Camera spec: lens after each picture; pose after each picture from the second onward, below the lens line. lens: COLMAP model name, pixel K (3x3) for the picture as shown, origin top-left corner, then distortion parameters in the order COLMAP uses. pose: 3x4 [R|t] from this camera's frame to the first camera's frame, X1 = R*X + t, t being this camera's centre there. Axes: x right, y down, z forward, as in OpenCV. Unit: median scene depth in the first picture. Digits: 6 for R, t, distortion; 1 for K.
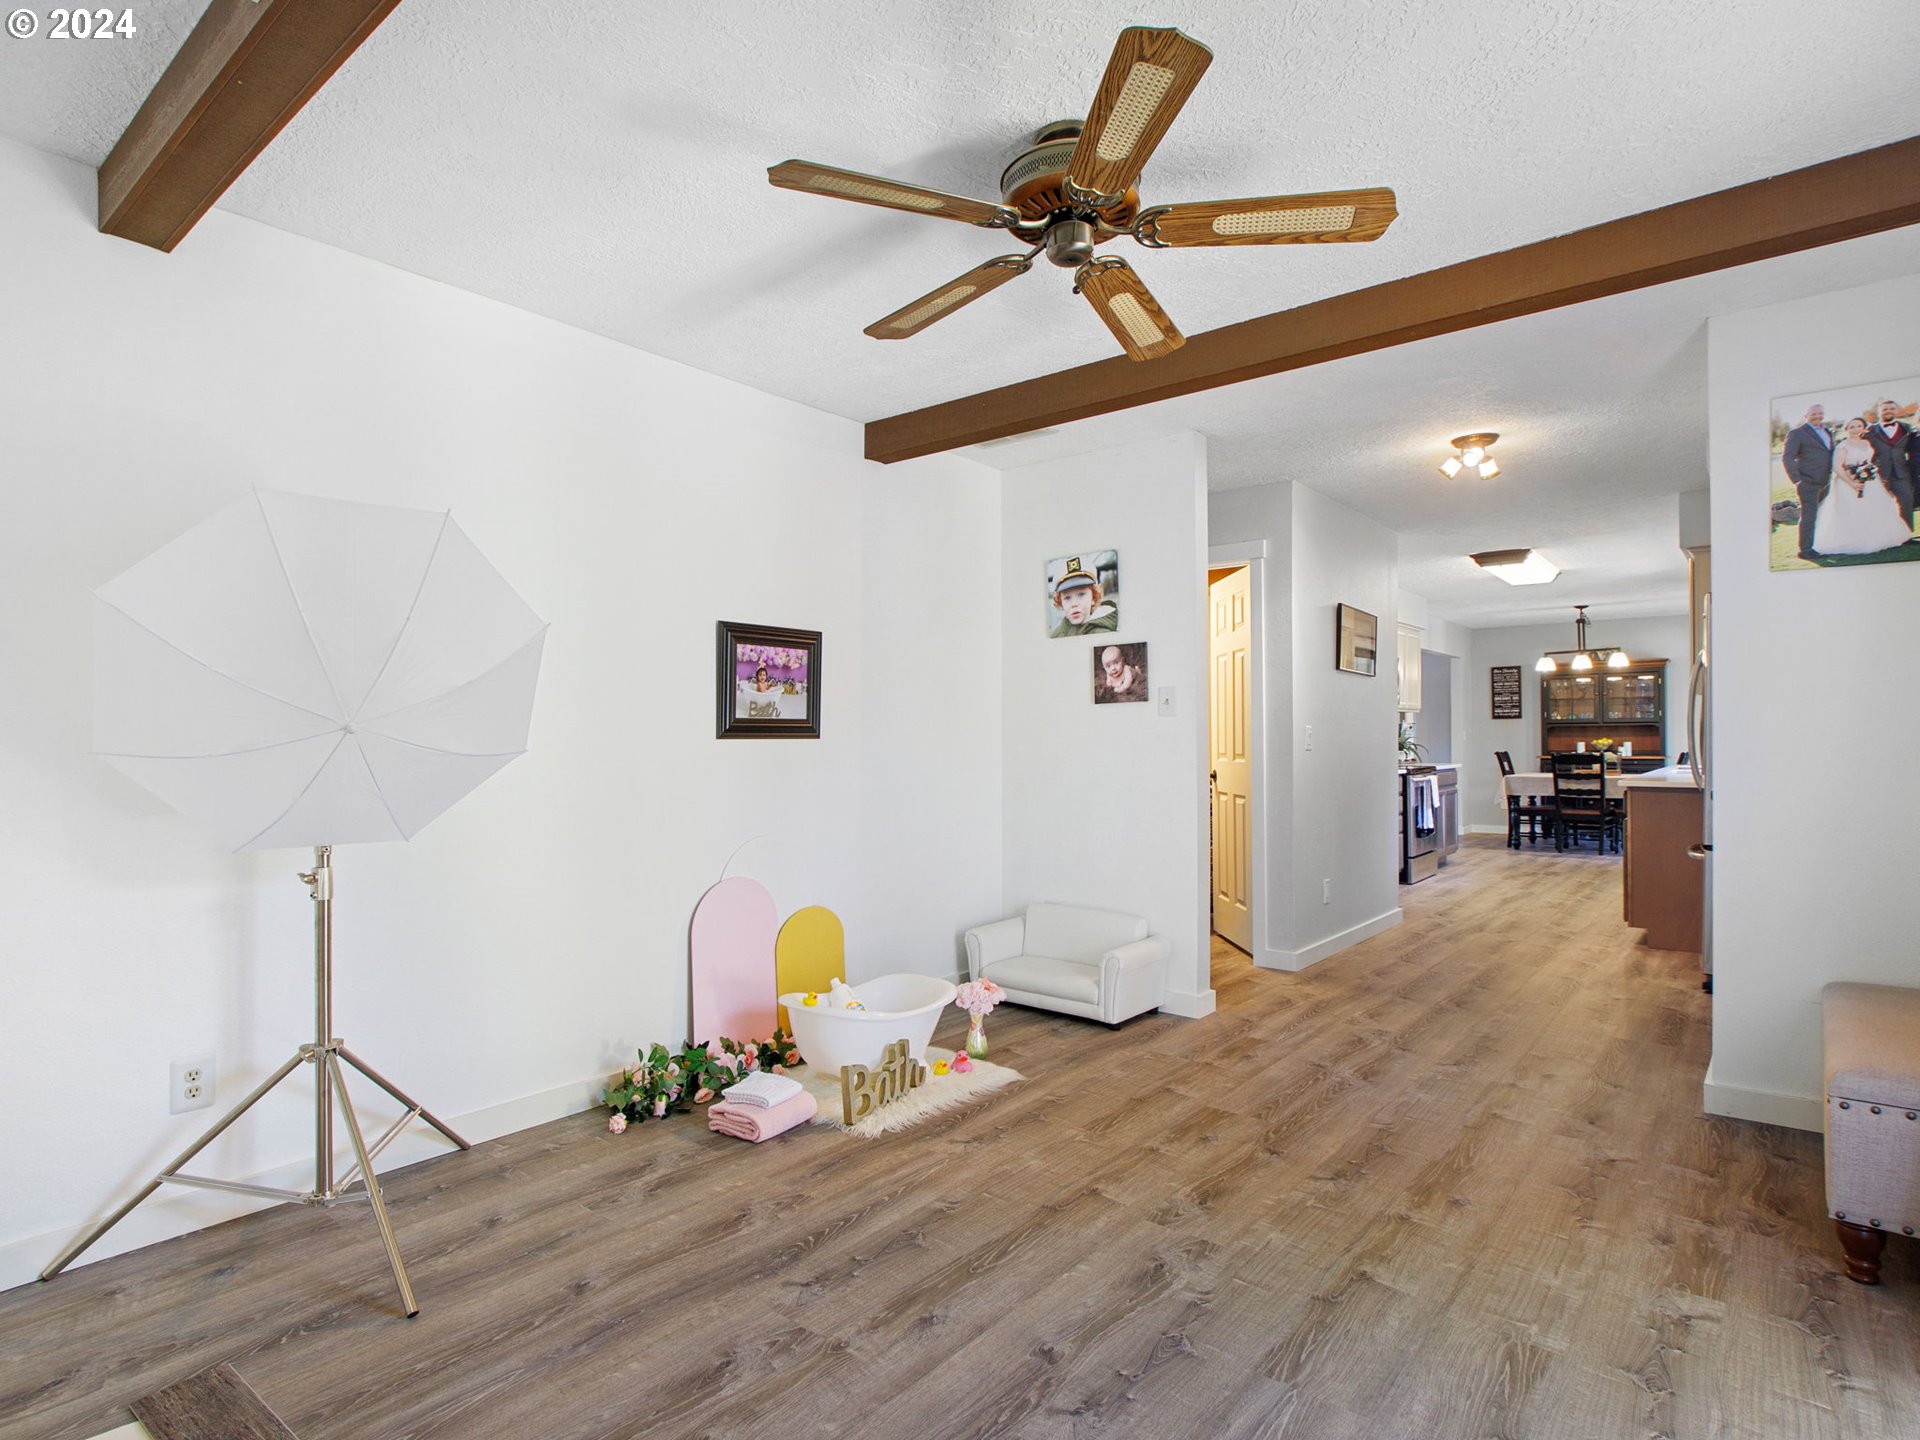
lens RADIAL K [[1003.4, 0, 955.9], [0, 1003.4, 723.5], [0, 0, 1]] dist [0.002617, -0.008867]
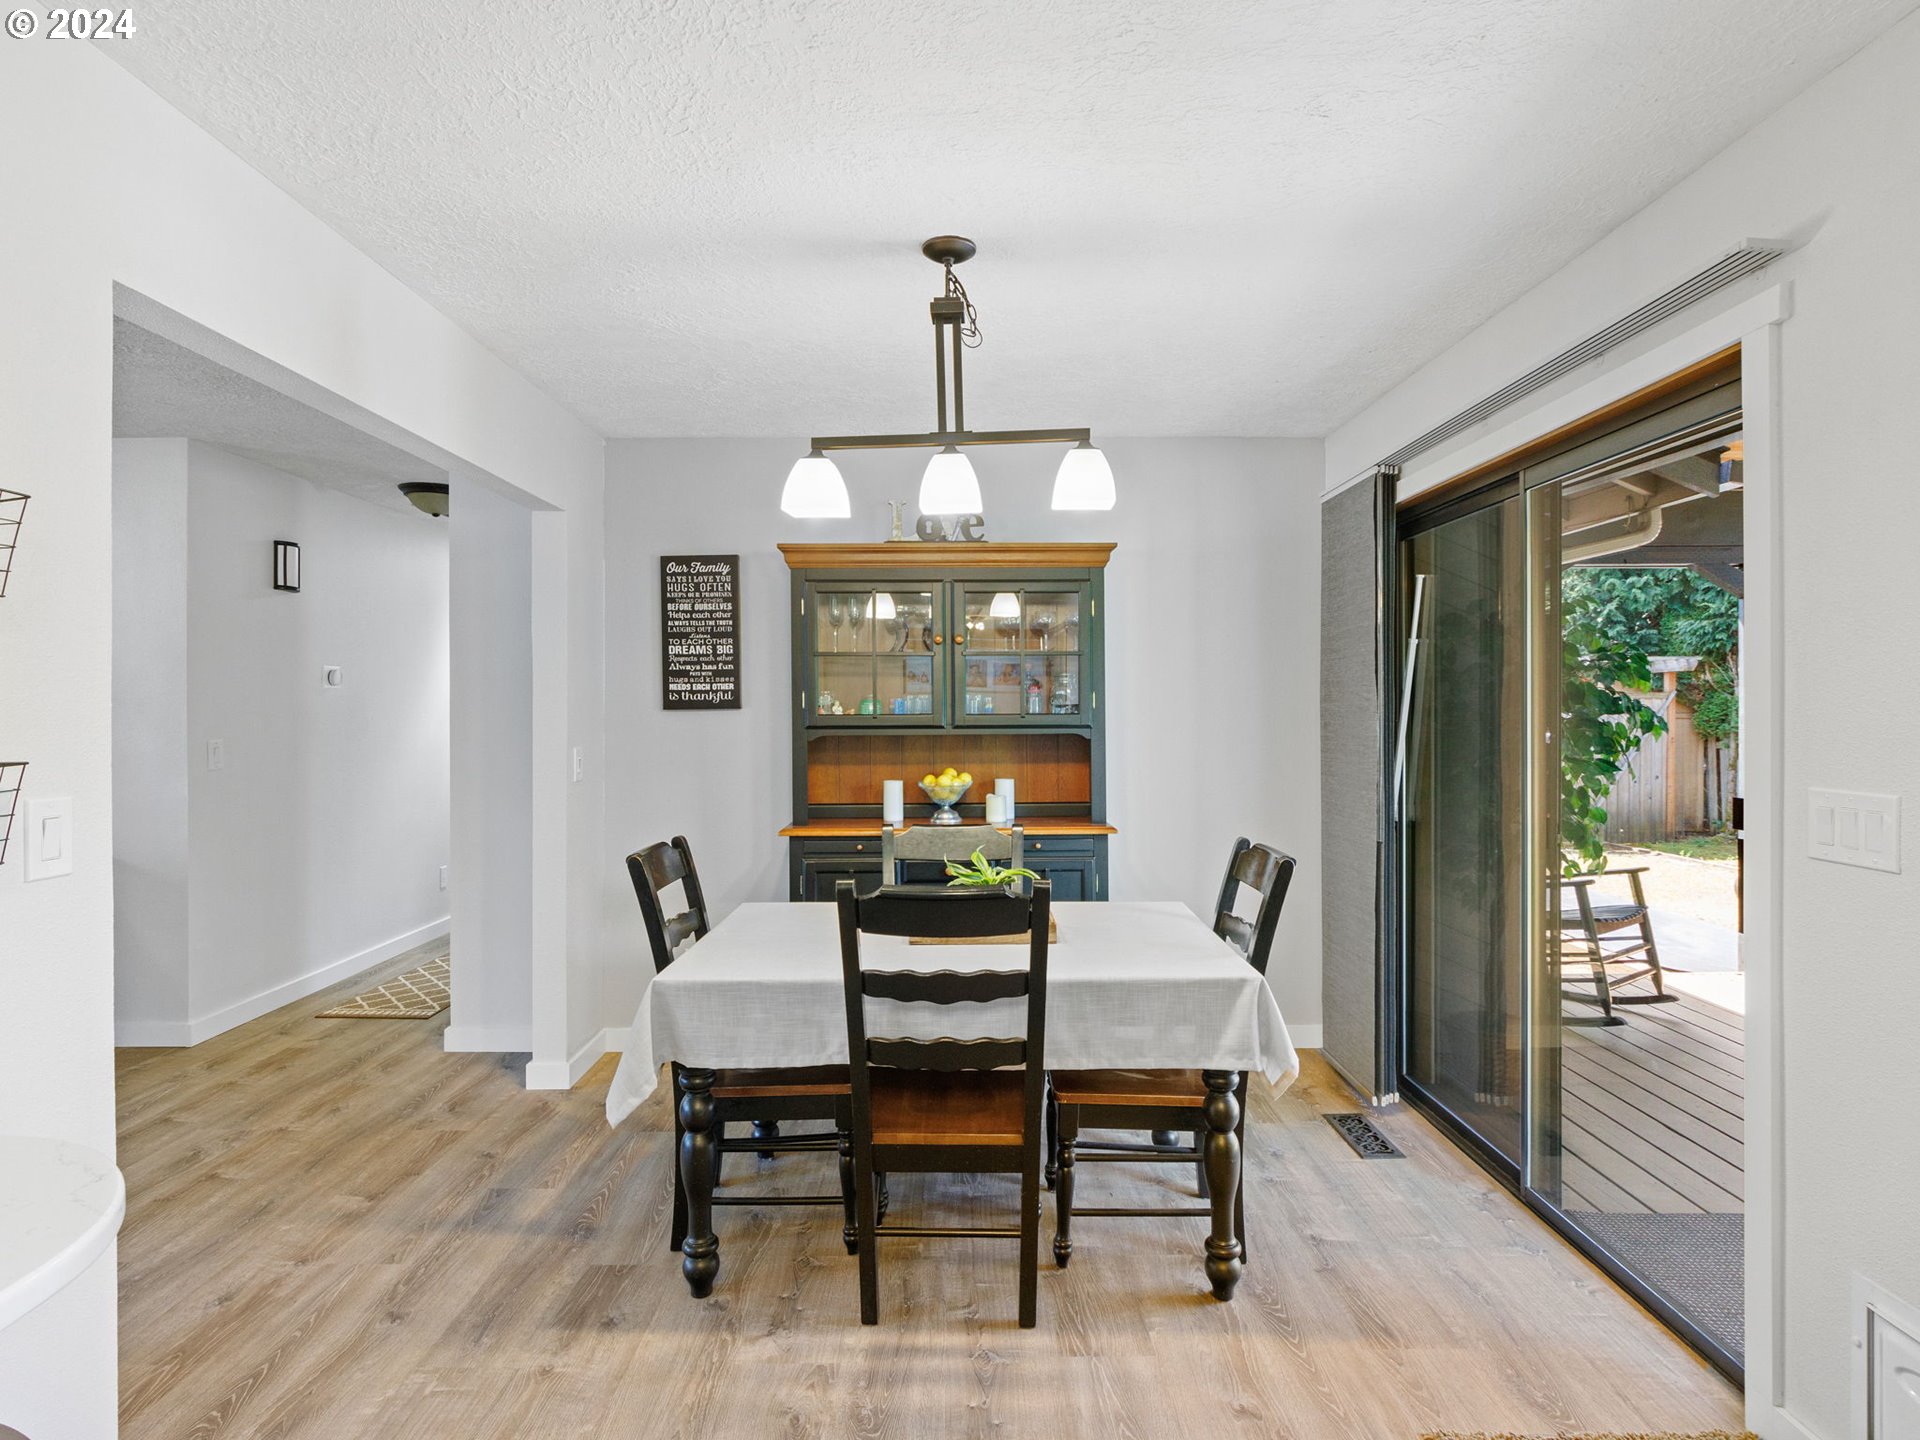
lens RADIAL K [[989.5, 0, 962.8], [0, 989.5, 696.1], [0, 0, 1]] dist [0.004245, -0.010378]
pose [[0.755441, 0.013667, 0.655074, 0.427431], [-0.009014, 0.999905, -0.010467, -0.006999], [-0.655155, 0.002002, 0.755492, 0.742249]]
